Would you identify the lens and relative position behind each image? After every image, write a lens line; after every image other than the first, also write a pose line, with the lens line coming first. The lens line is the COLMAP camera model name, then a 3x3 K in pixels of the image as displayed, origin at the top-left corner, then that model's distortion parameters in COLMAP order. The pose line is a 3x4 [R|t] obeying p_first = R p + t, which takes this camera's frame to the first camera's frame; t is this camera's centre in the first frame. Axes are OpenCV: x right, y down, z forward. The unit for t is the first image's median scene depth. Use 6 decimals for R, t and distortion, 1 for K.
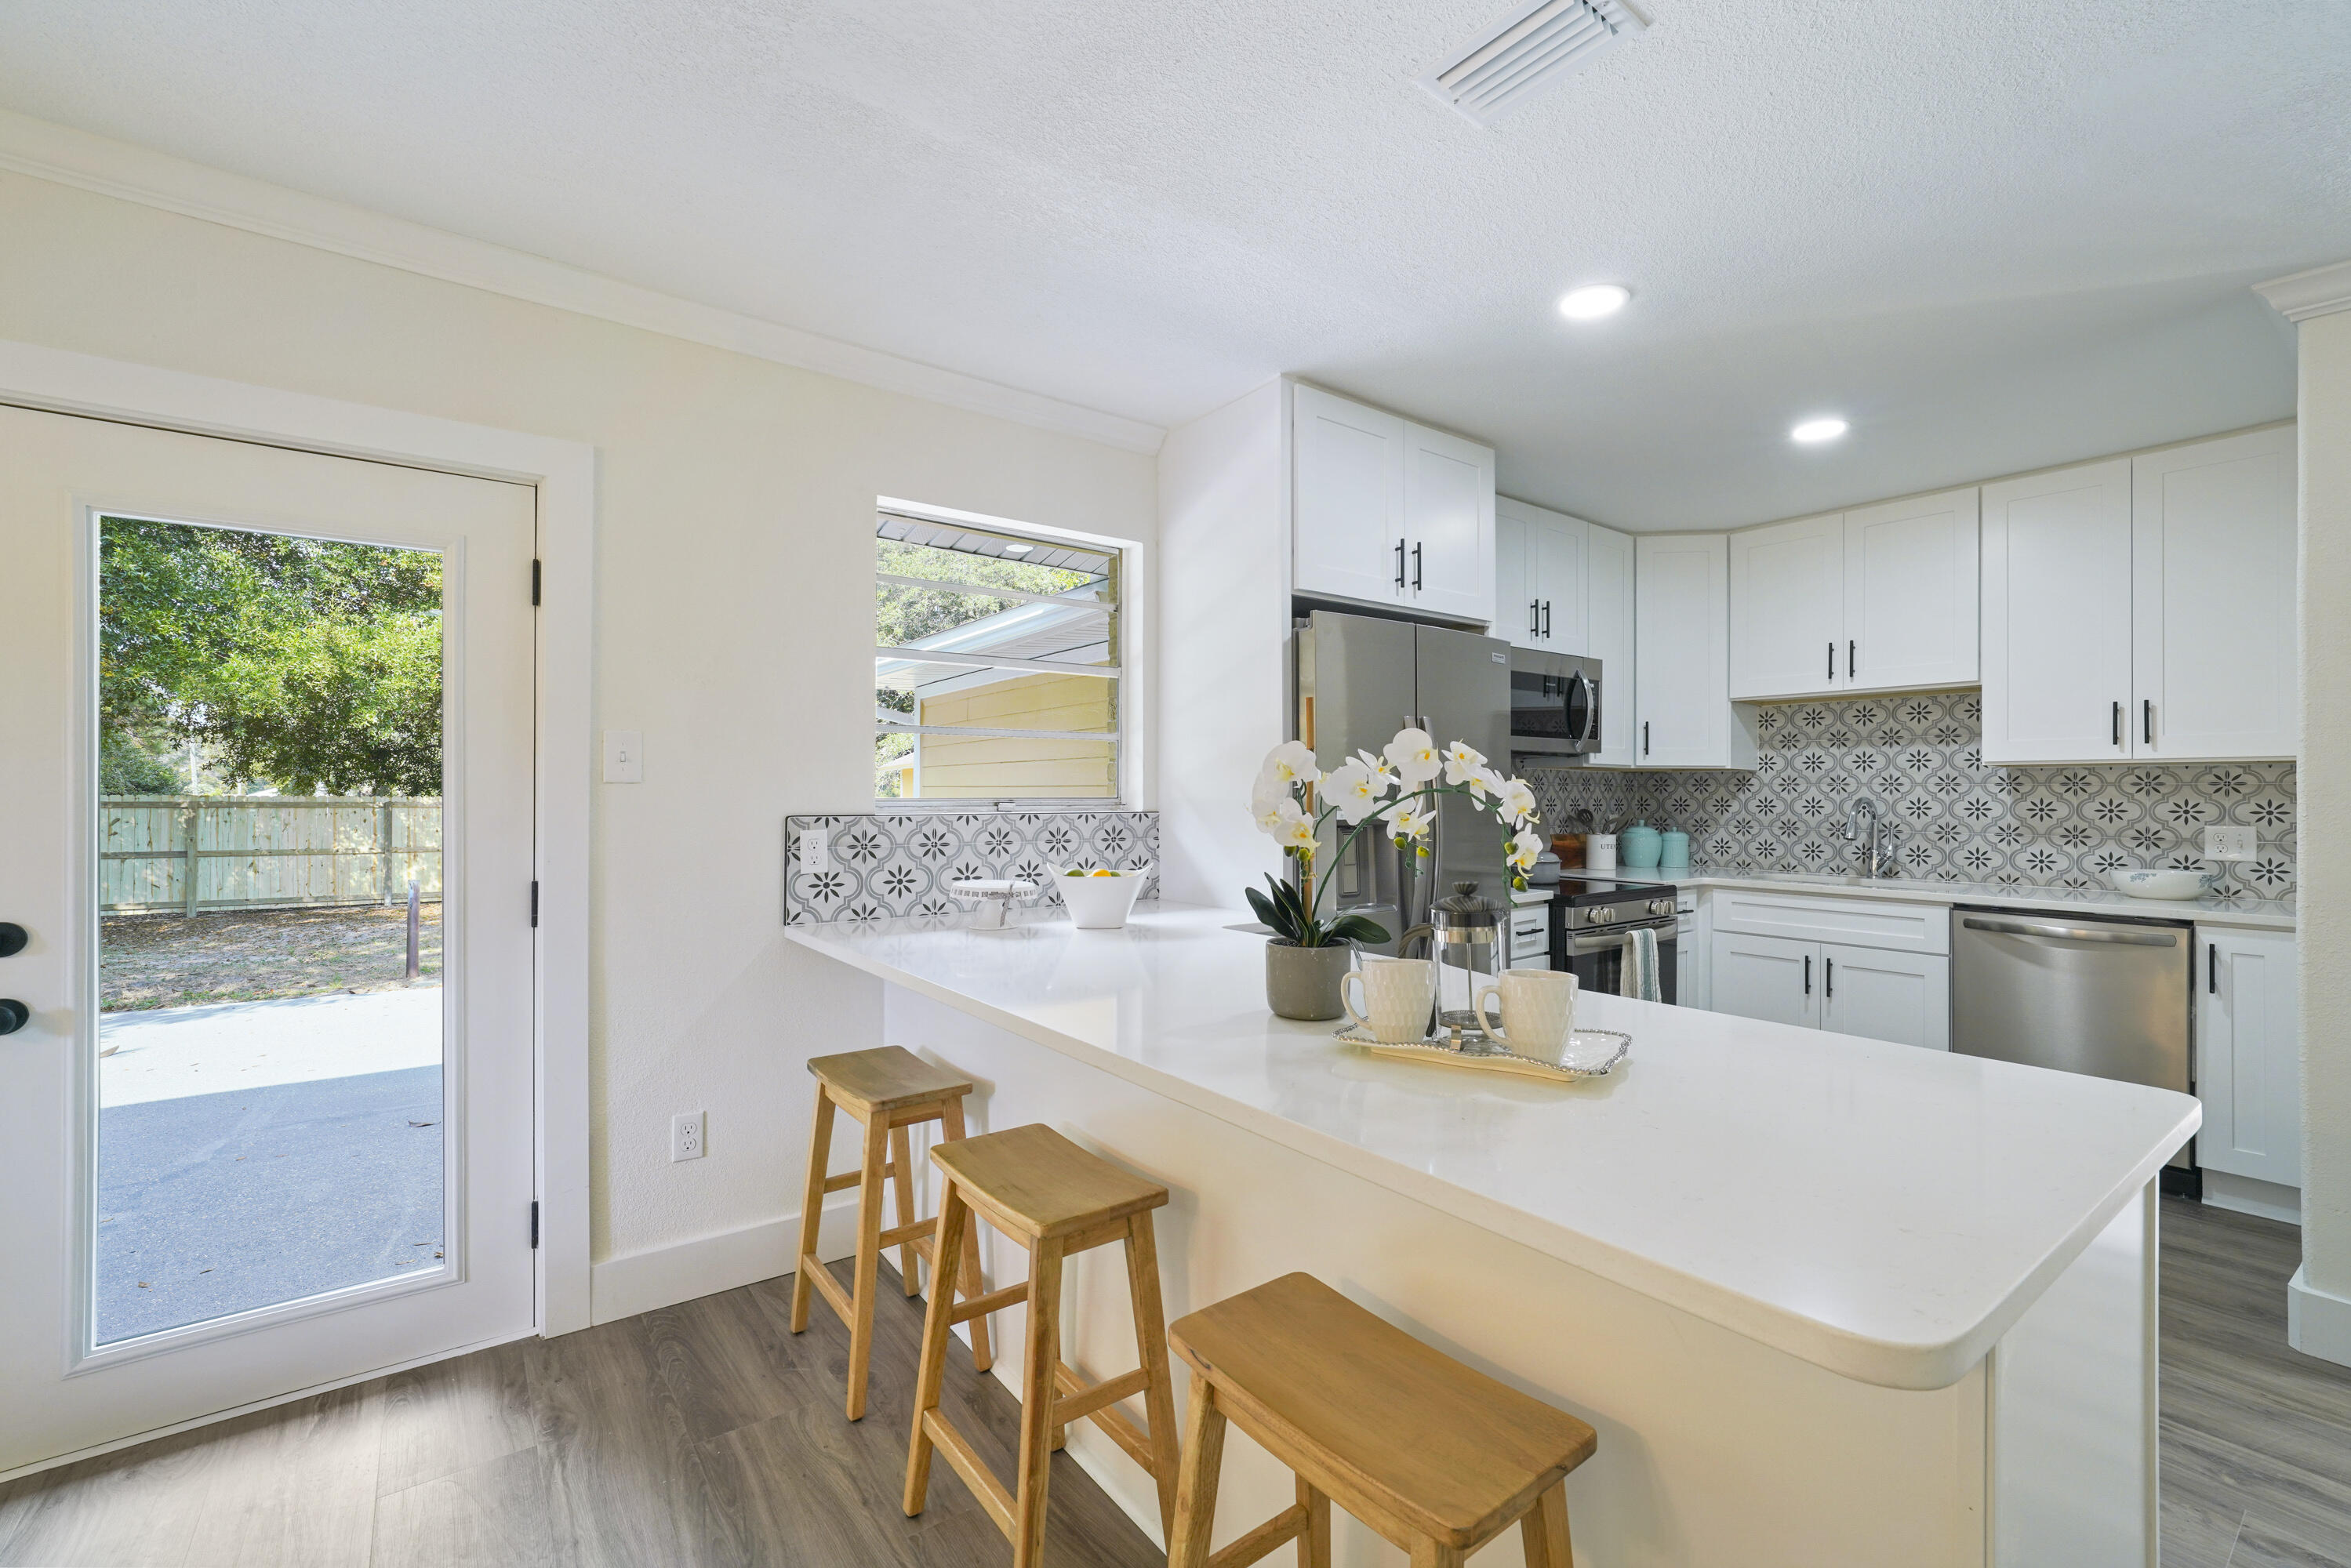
lens RADIAL K [[987.5, 0, 1173.2], [0, 987.5, 791.6], [0, 0, 1]] dist [-0.018826, 0.006476]
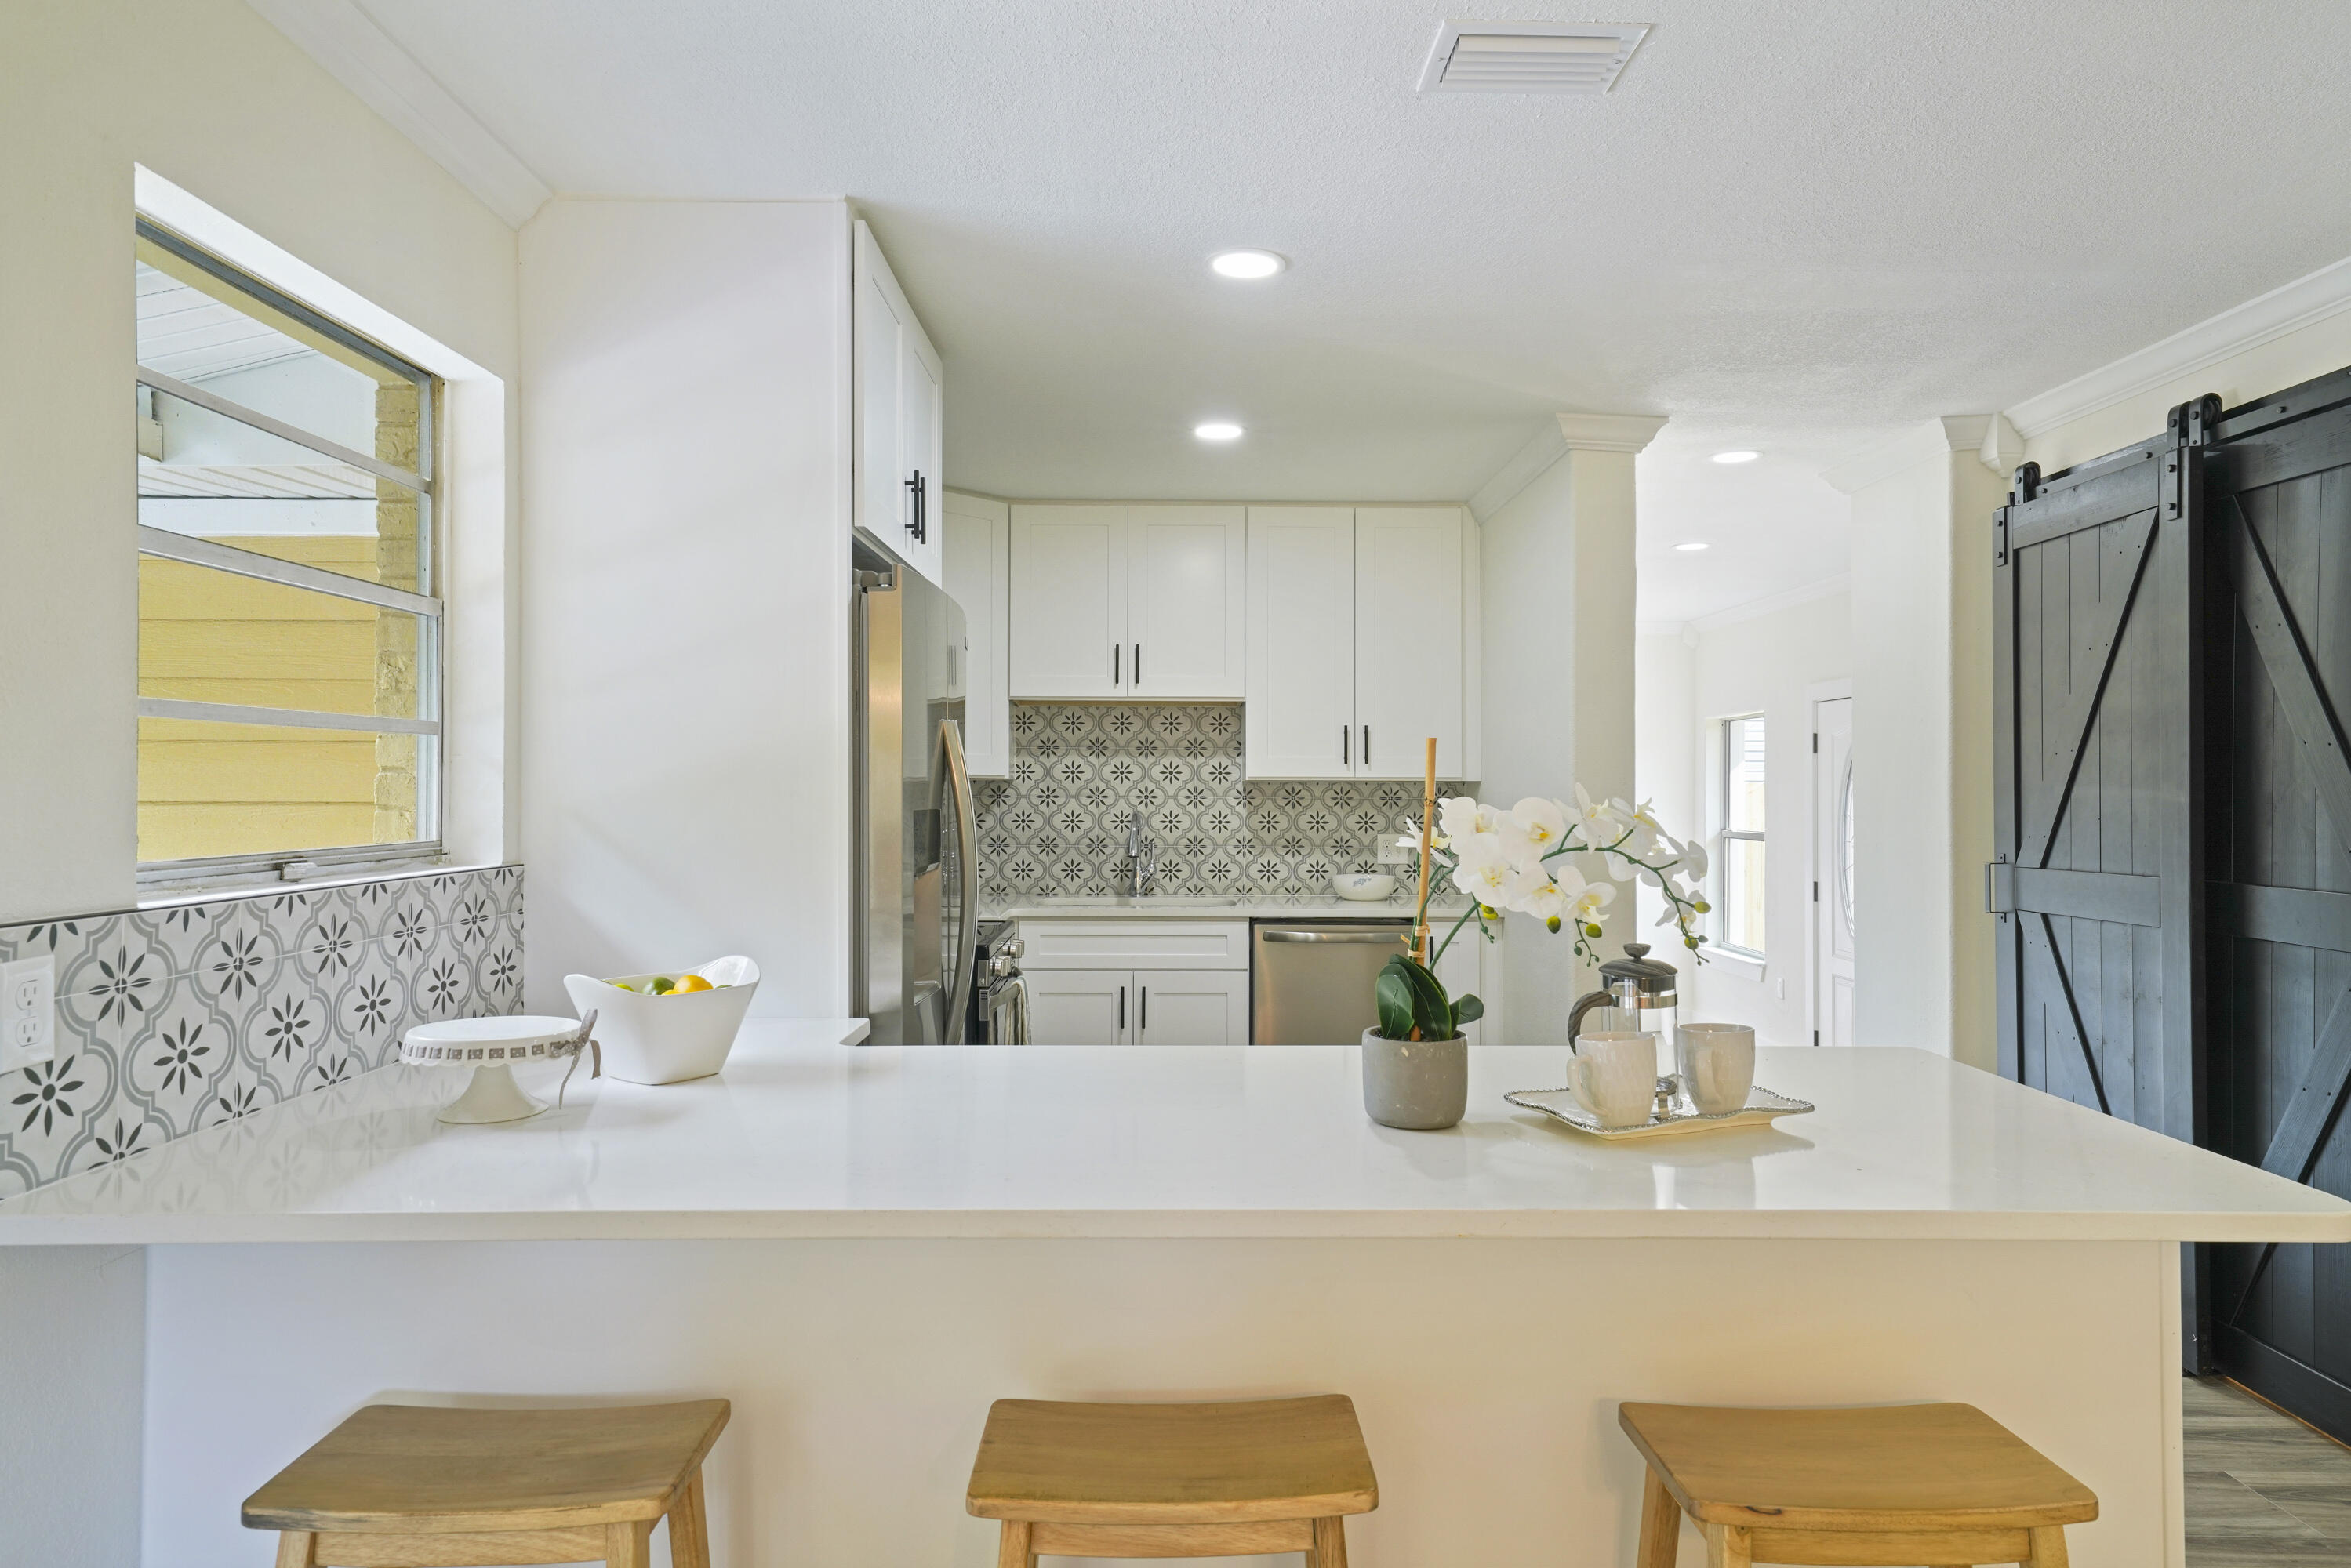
lens RADIAL K [[1386.5, 0, 1175.5], [0, 1386.5, 784.0], [0, 0, 1]] dist [0.002668, 0.002396]
pose [[0.589567, 0.000809, 0.807719, -0.375551], [-0.002359, 0.999997, 0.000720, -0.023181], [-0.807716, -0.002330, 0.589567, 0.199627]]
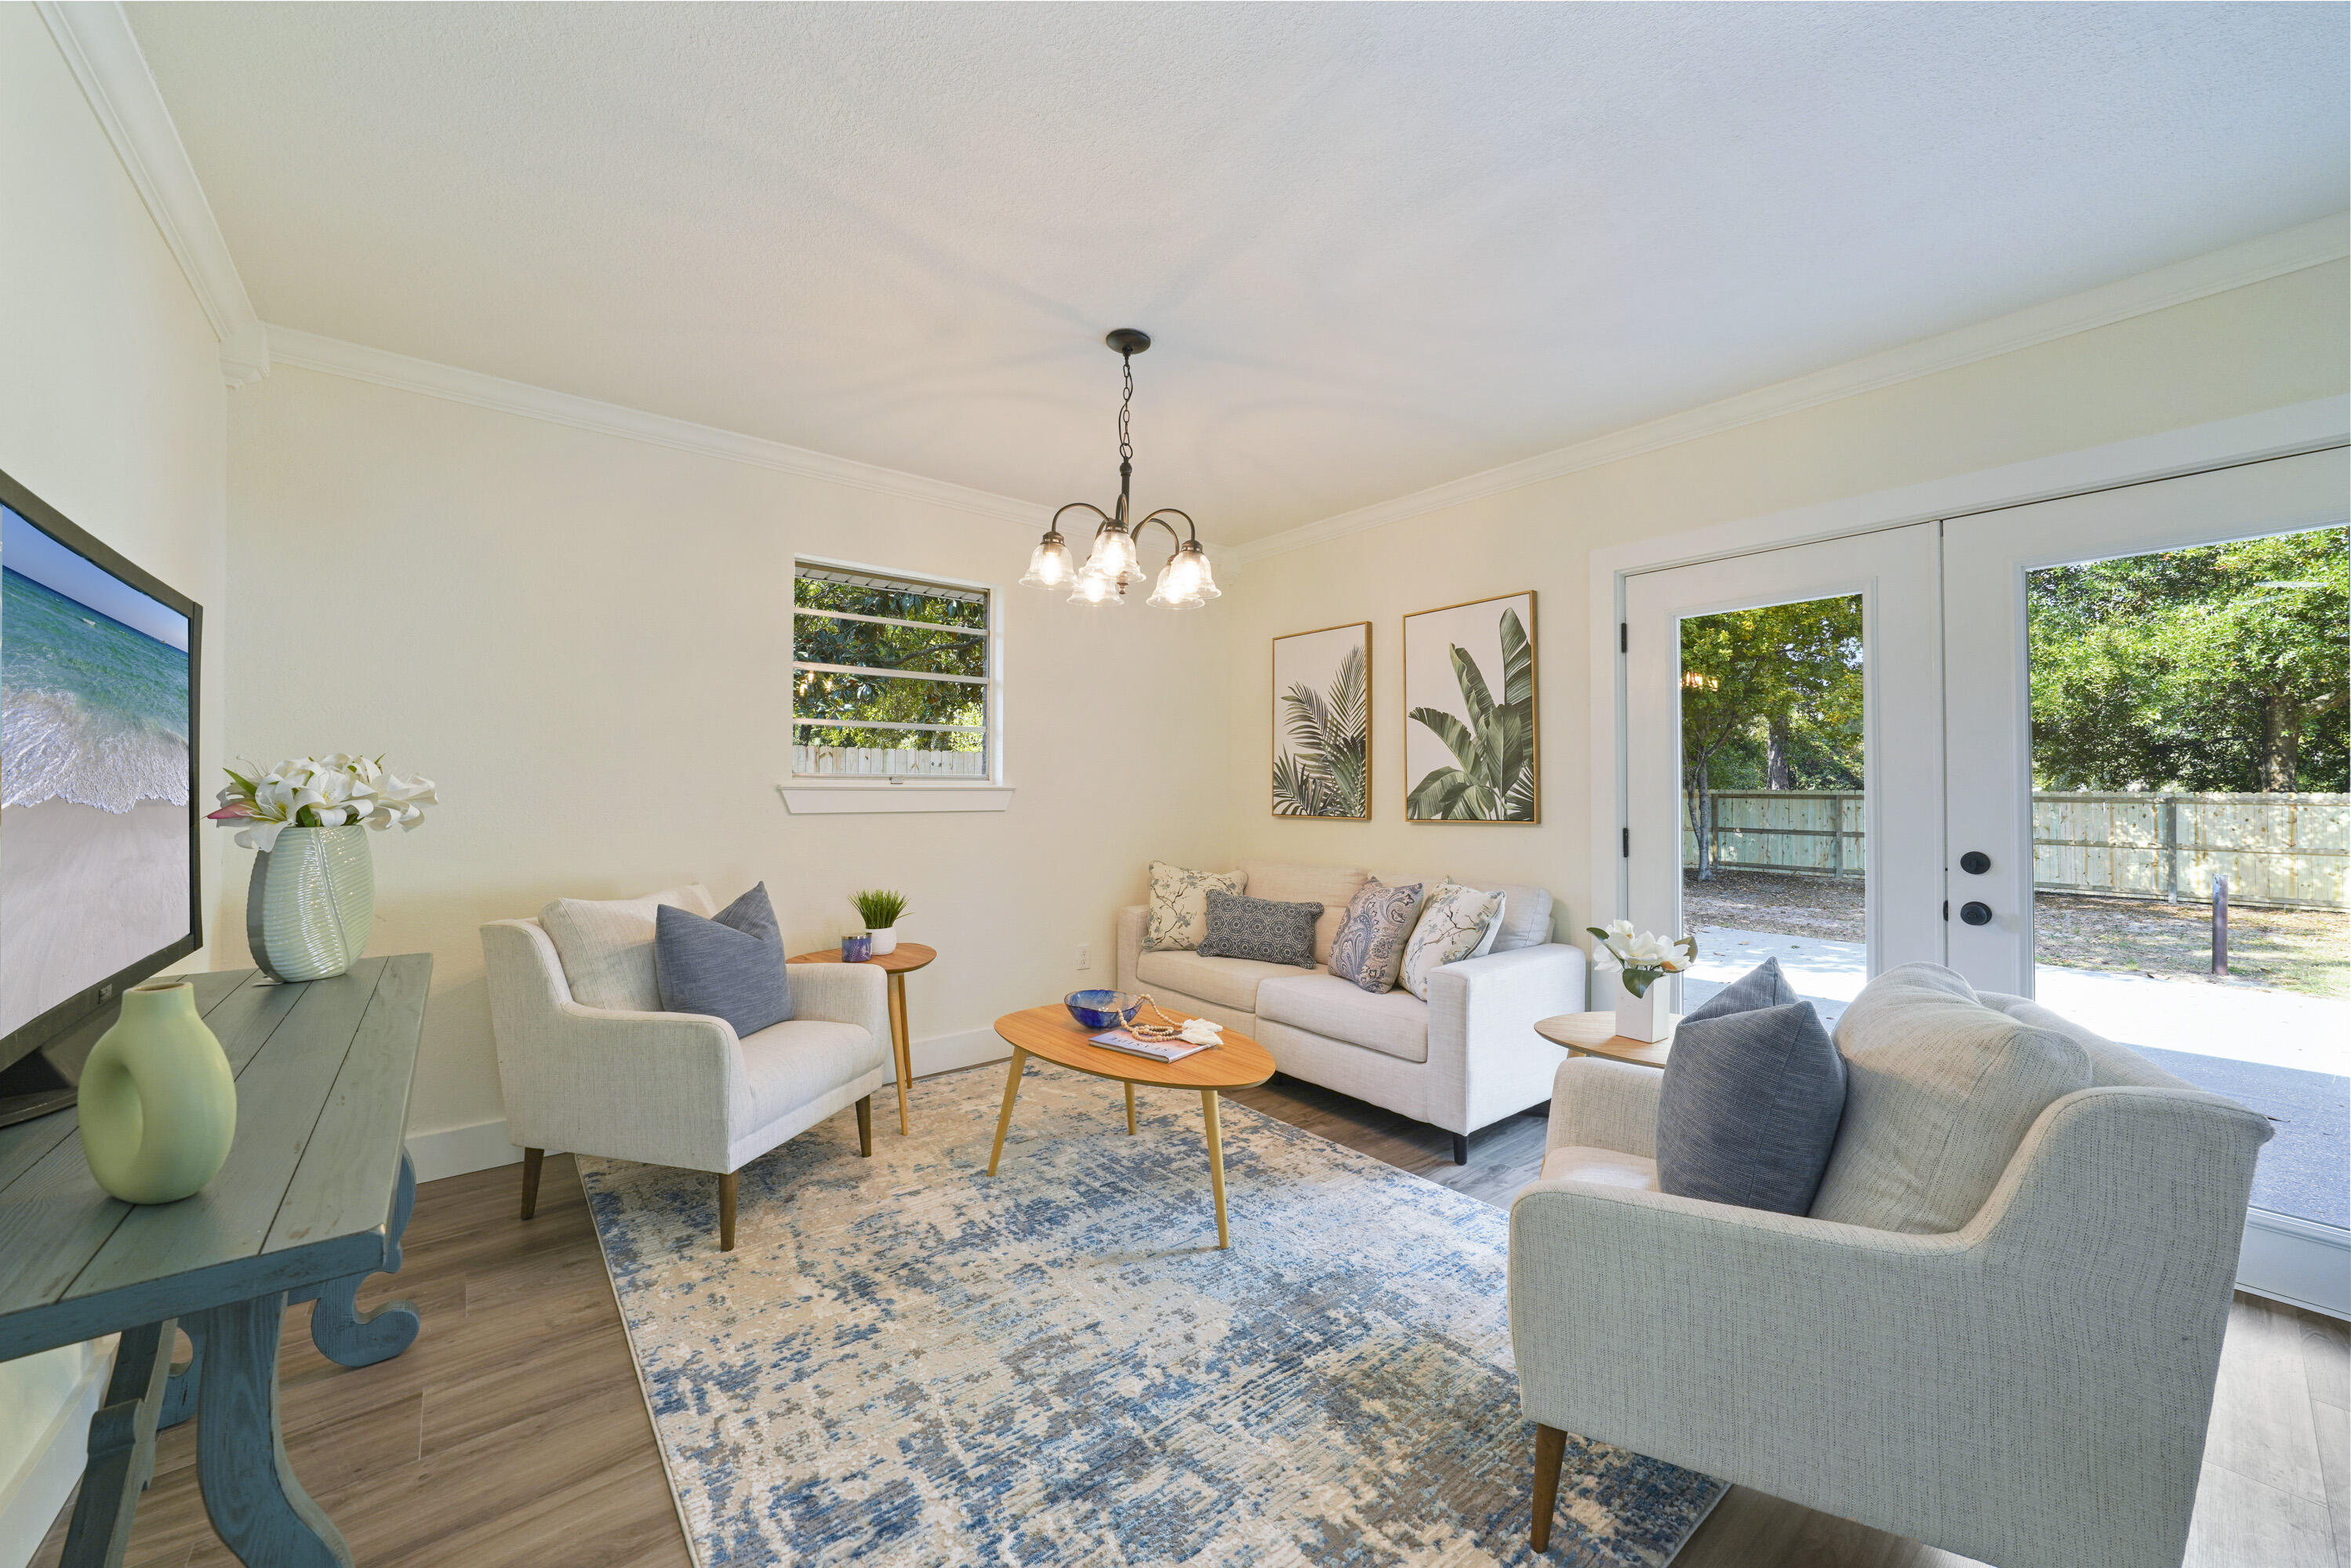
lens RADIAL K [[873.9, 0, 1183.1], [0, 873.9, 781.2], [0, 0, 1]] dist [-0.013217, 0.000060]
pose [[0.058502, -0.013764, -0.998192, 0.026953], [-0.001046, 0.999904, -0.013849, 0.020981], [0.998287, 0.001854, 0.058482, -0.153885]]
